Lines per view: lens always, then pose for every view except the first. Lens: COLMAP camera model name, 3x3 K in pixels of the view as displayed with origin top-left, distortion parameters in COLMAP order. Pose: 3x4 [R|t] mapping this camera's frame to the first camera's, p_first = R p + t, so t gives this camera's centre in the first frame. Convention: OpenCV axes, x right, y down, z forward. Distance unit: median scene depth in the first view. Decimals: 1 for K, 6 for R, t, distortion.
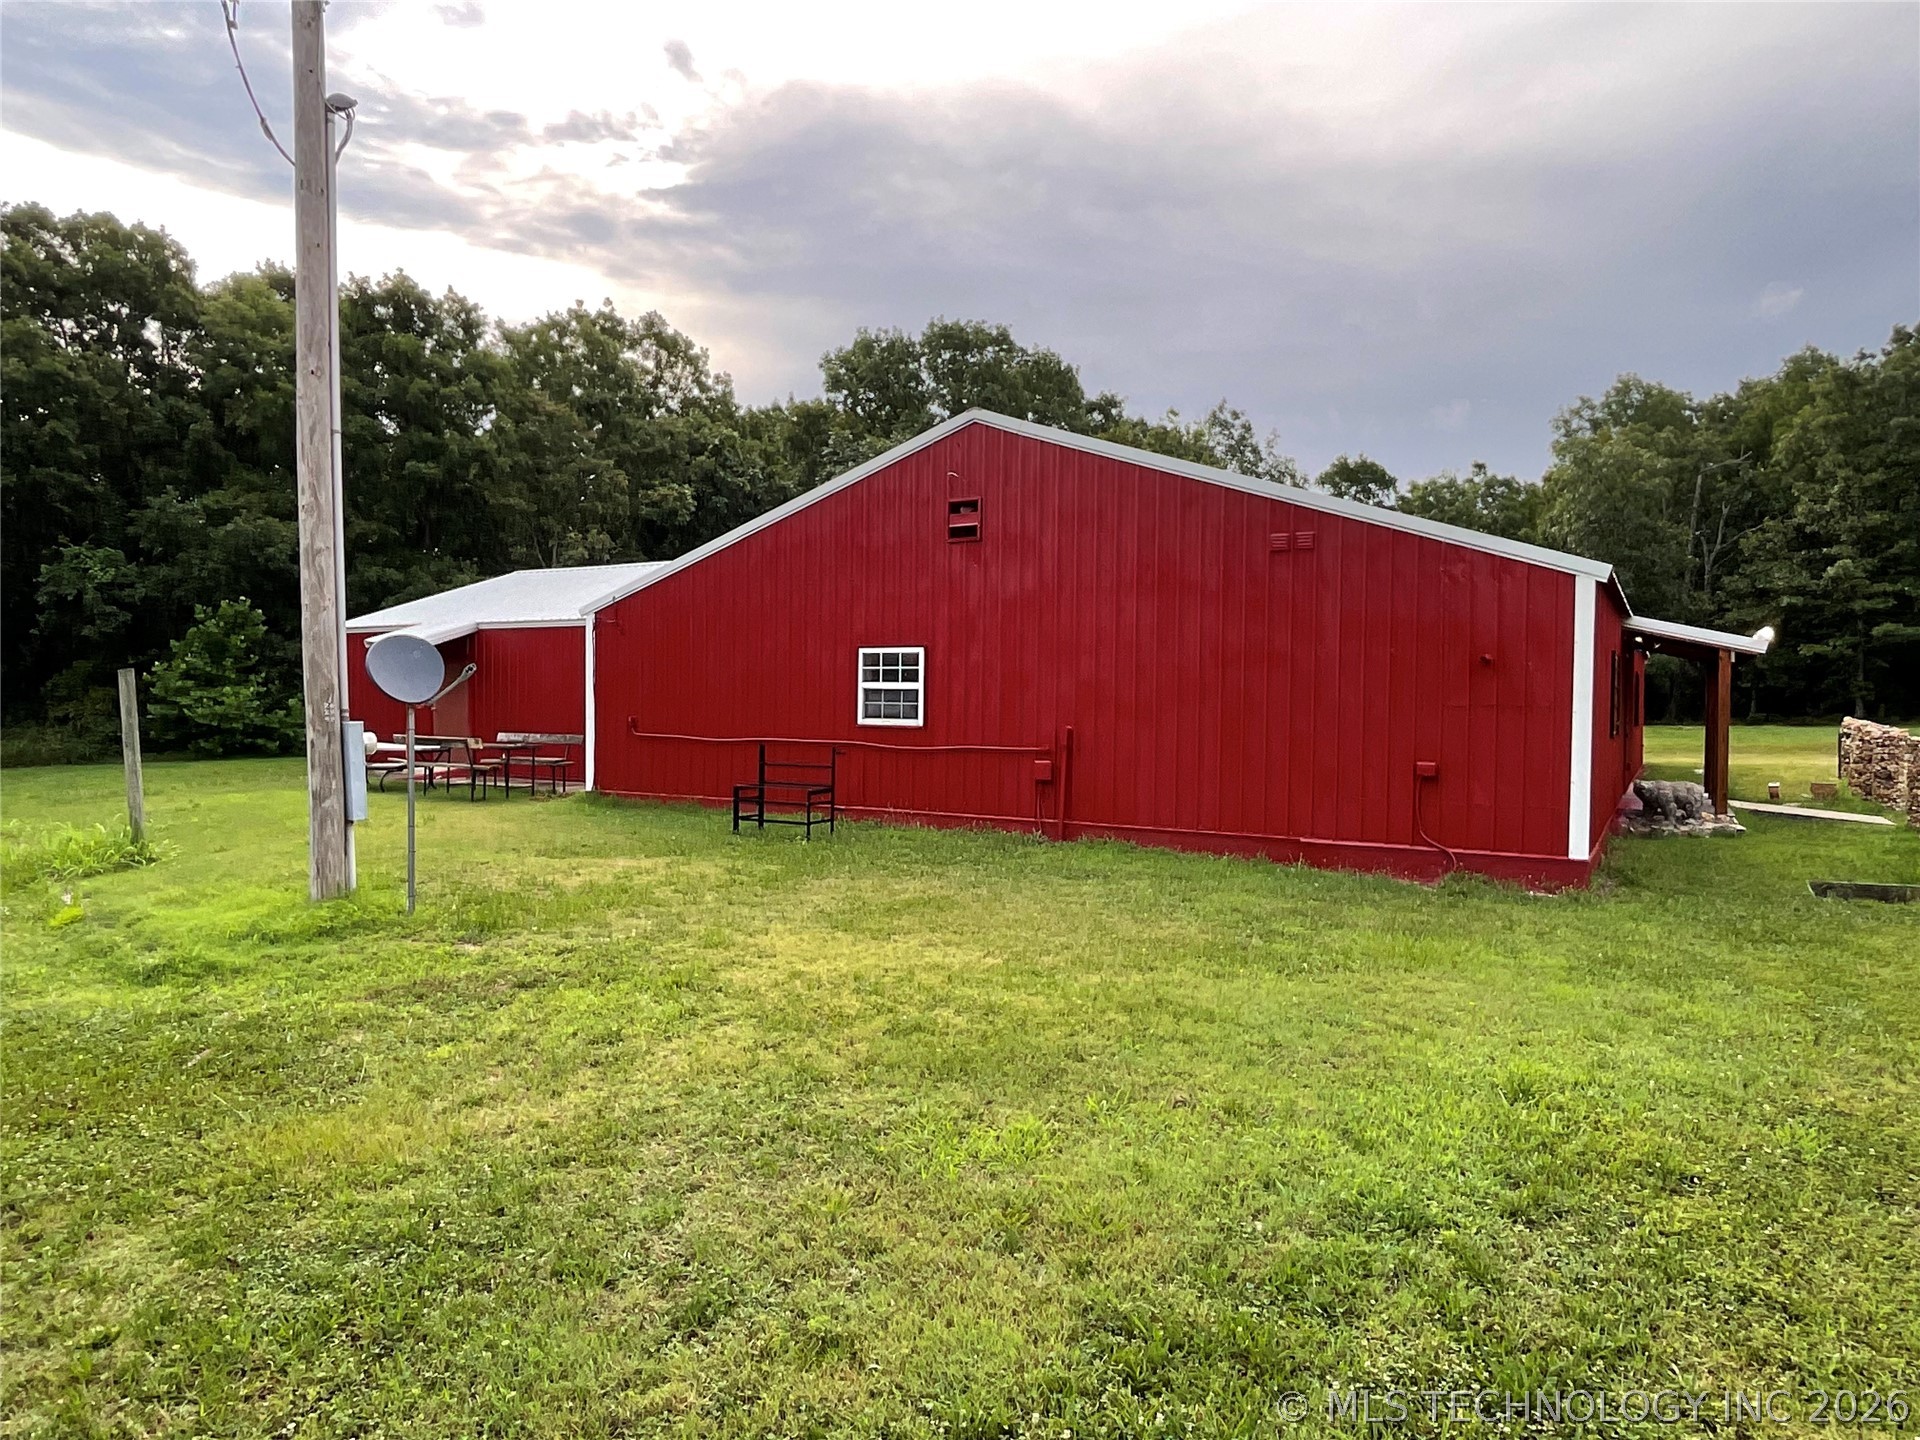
lens RADIAL K [[1215.6, 0, 964.4], [0, 1215.6, 747.7], [0, 0, 1]] dist [-0.013145, 0.015933]
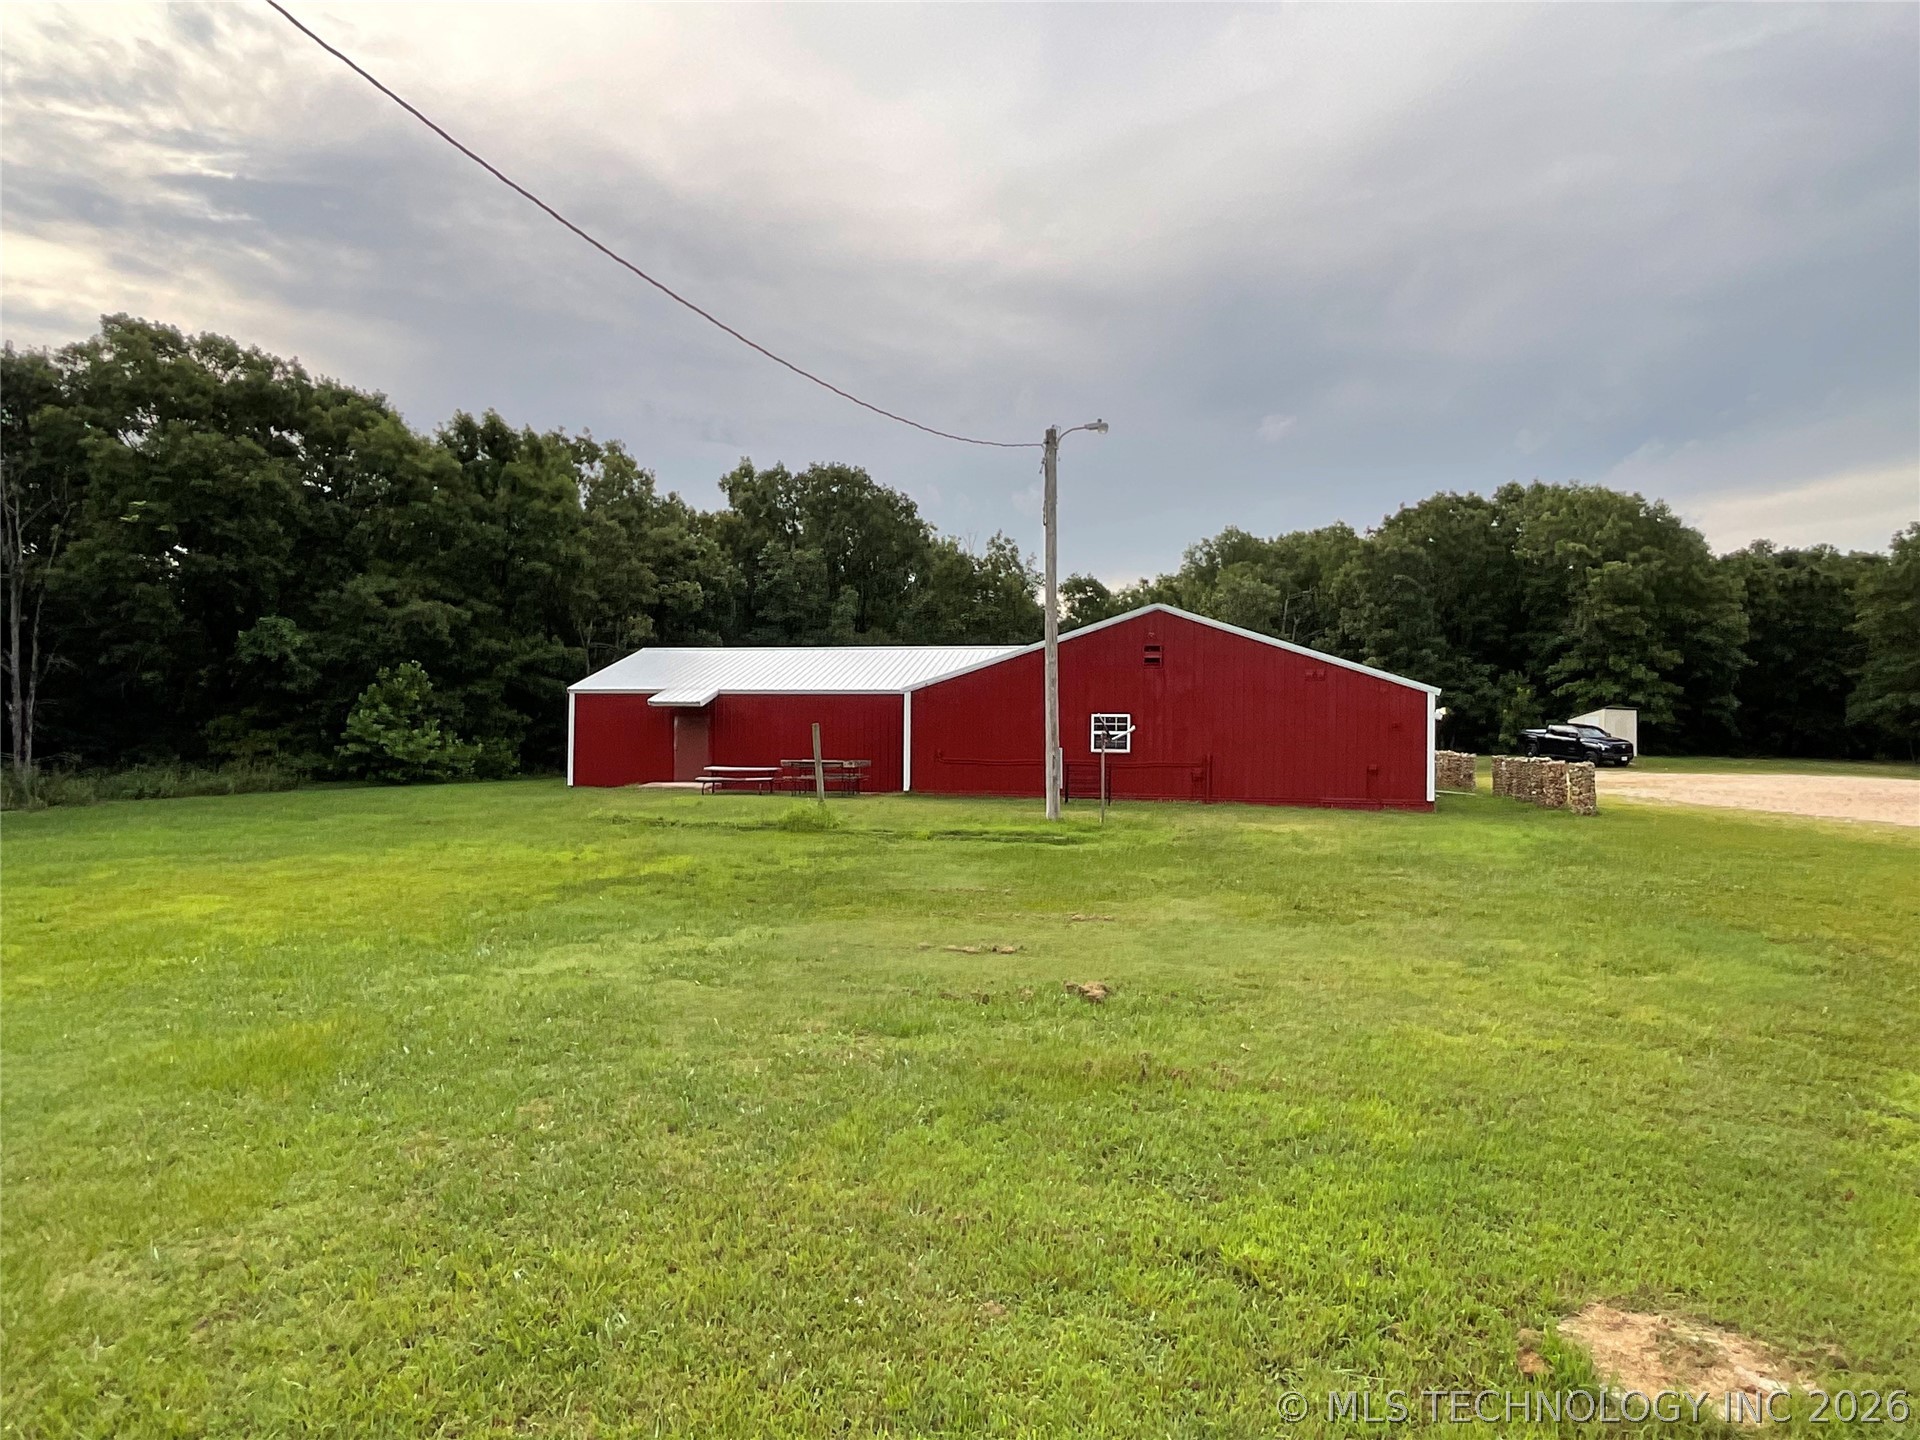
lens RADIAL K [[1118.2, 0, 964.6], [0, 1118.2, 741.5], [0, 0, 1]] dist [0.007644, 0.006108]
pose [[0.937123, 0.000923, 0.348998, -0.468545], [0.012977, 0.999213, -0.037488, 0.015026], [-0.348758, 0.039659, 0.936373, -0.334852]]
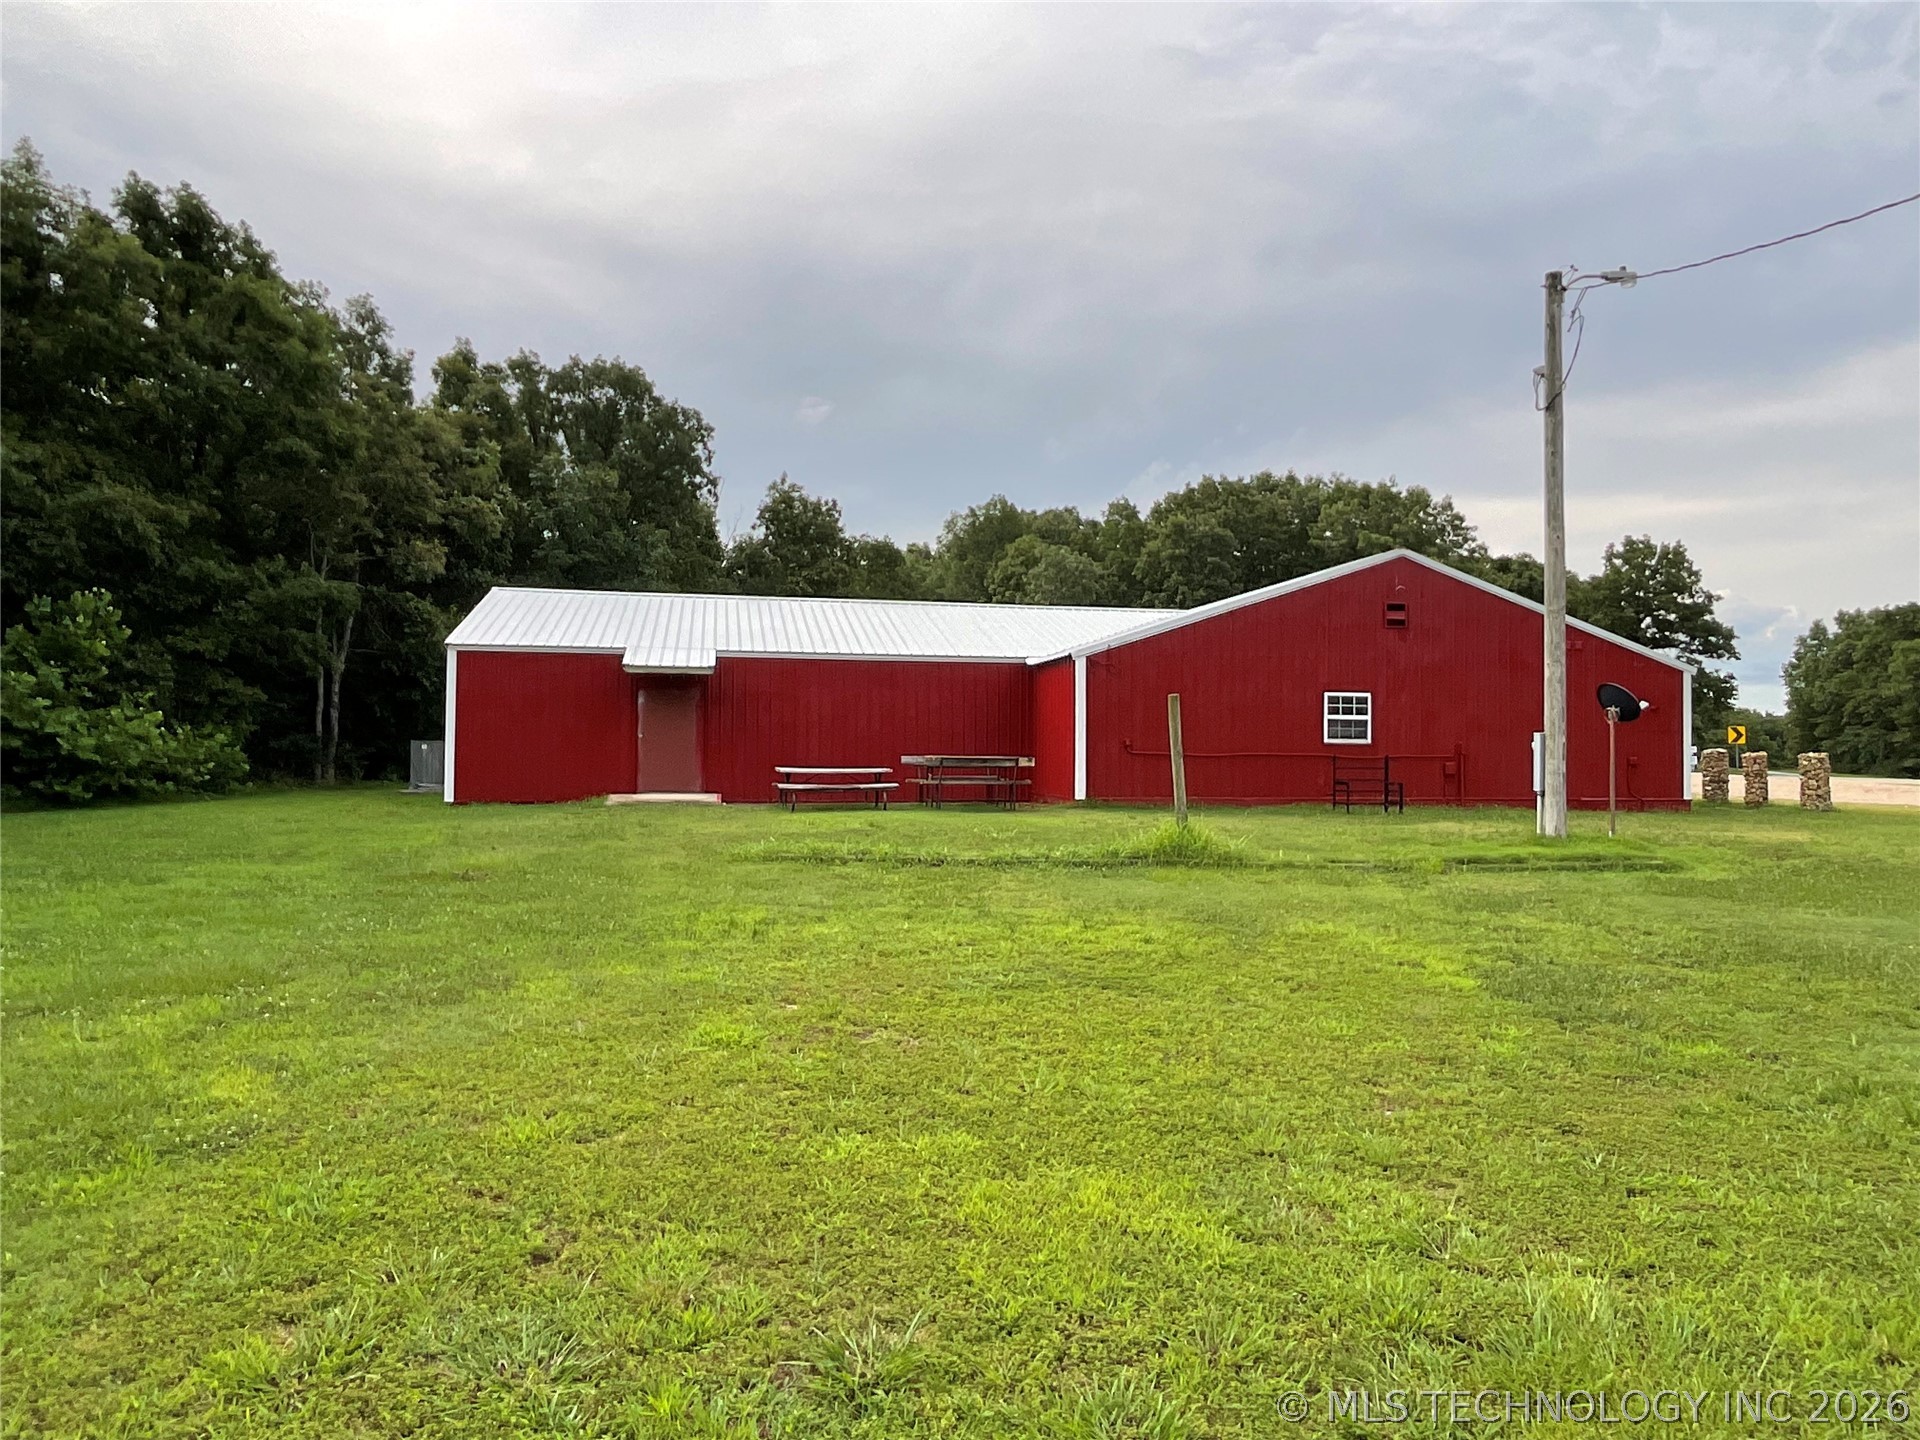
lens RADIAL K [[1215.6, 0, 973.1], [0, 1215.6, 737.9], [0, 0, 1]] dist [-0.013145, 0.015933]
pose [[0.731793, 0.002956, 0.681520, -0.719599], [0.026975, 0.999081, -0.033299, 0.006643], [-0.680993, 0.042752, 0.731041, 0.098825]]
